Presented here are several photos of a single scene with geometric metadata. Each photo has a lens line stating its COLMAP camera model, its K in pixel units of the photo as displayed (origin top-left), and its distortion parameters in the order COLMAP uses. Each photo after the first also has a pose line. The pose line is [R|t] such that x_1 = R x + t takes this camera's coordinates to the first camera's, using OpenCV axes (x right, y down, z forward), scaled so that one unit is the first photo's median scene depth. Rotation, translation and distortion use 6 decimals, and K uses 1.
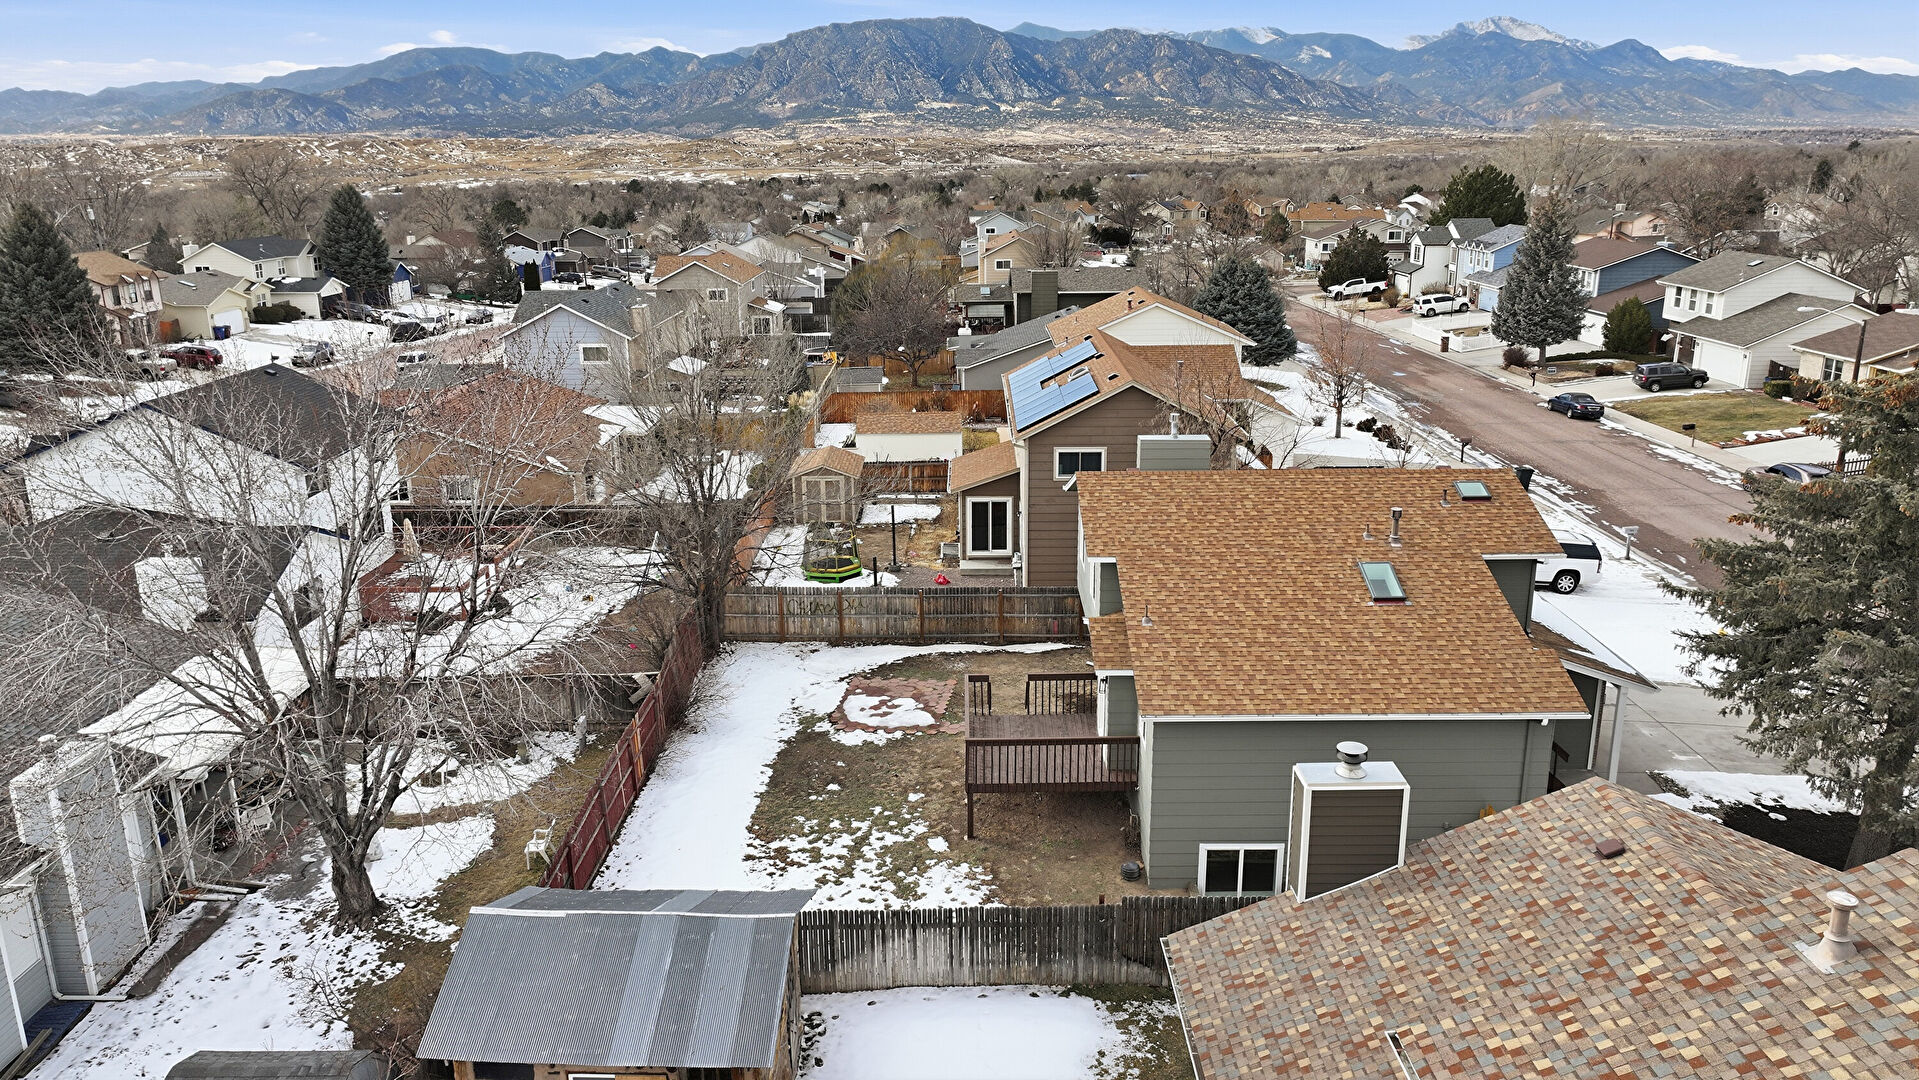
lens RADIAL K [[1349.8, 0, 965.1], [0, 1349.8, 530.8], [0, 0, 1]] dist [-0.004661, 0.004150]
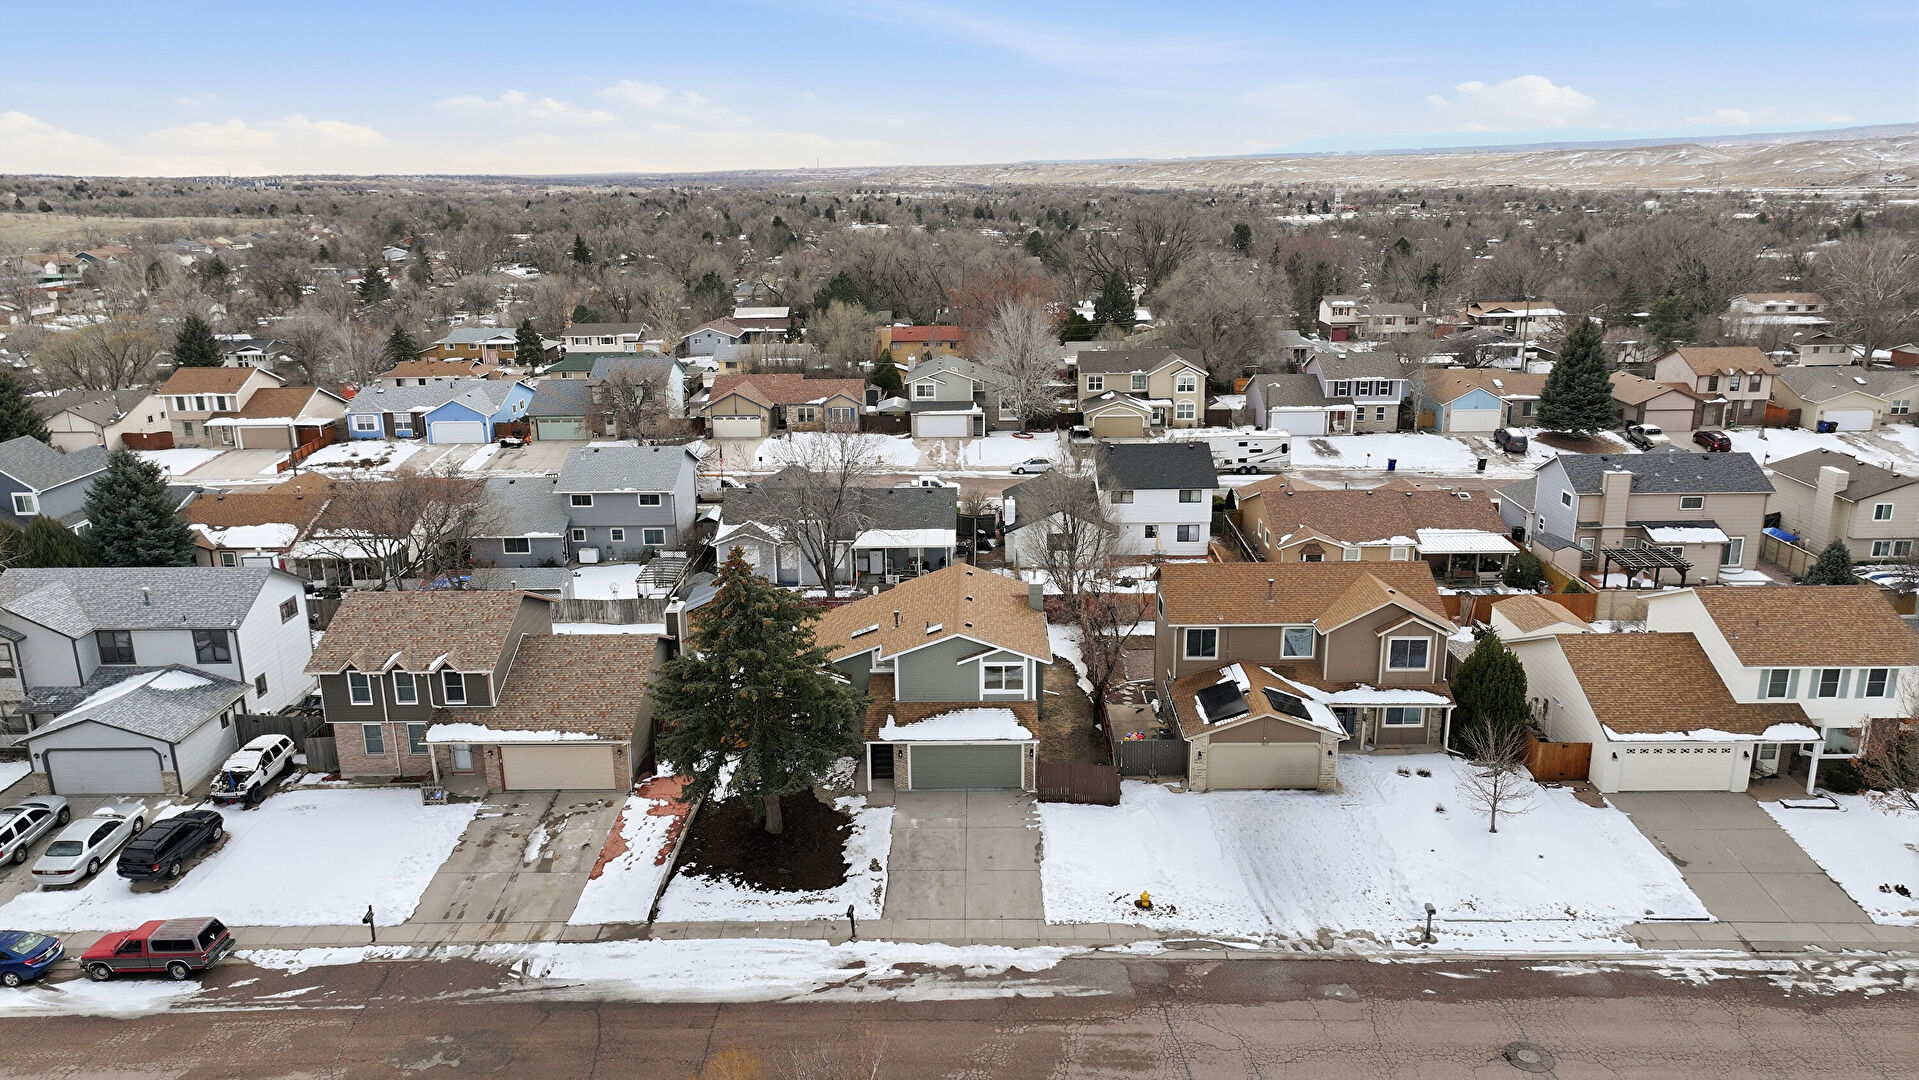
lens RADIAL K [[1349.8, 0, 965.1], [0, 1349.8, 530.8], [0, 0, 1]] dist [-0.004661, 0.004150]
pose [[-0.008762, 0.274770, -0.961470, 2.183571], [-0.256300, 0.928770, 0.267761, -0.684855], [0.966558, 0.248771, 0.062286, 0.904787]]
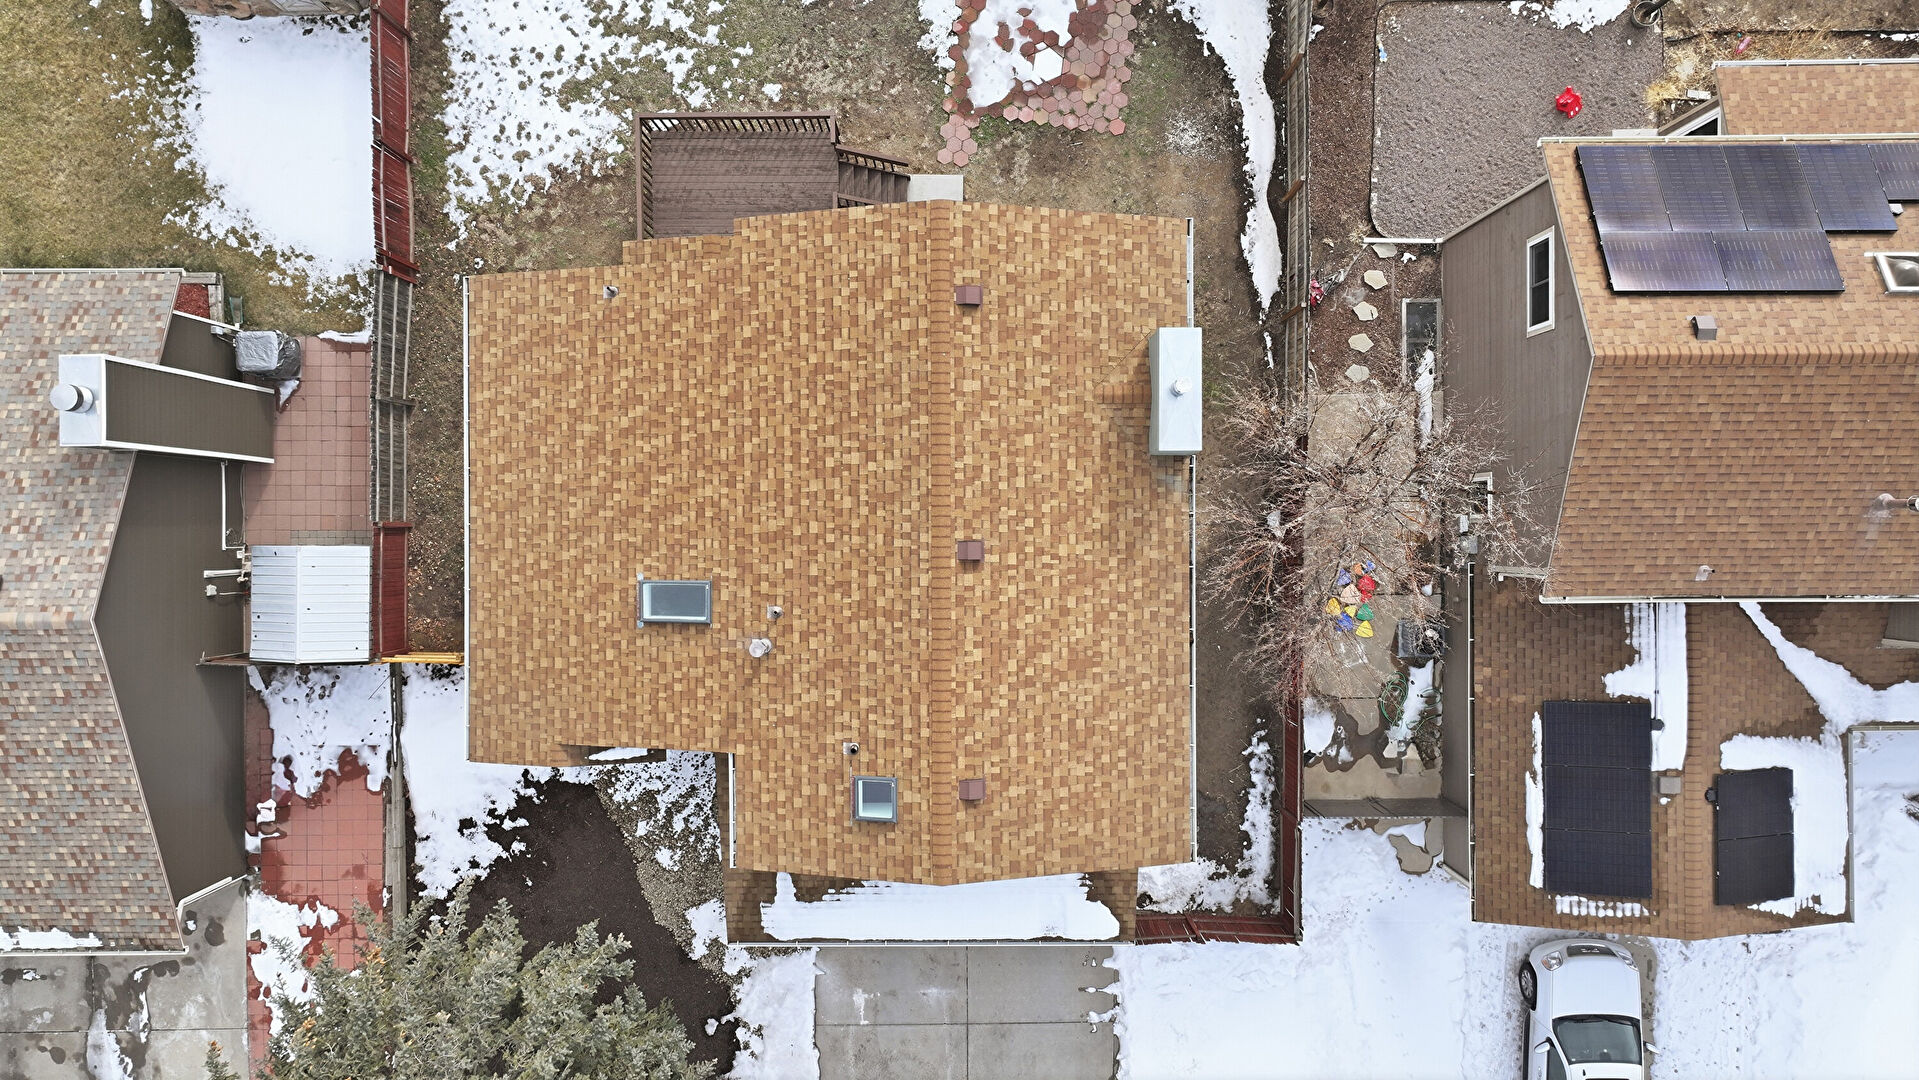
lens RADIAL K [[1349.8, 0, 965.1], [0, 1349.8, 530.8], [0, 0, 1]] dist [-0.004661, 0.004150]
pose [[0.004875, 0.999908, 0.012627, 0.239915], [-0.267128, -0.010866, 0.963600, -0.689728], [0.963649, -0.008071, 0.267051, 0.880673]]
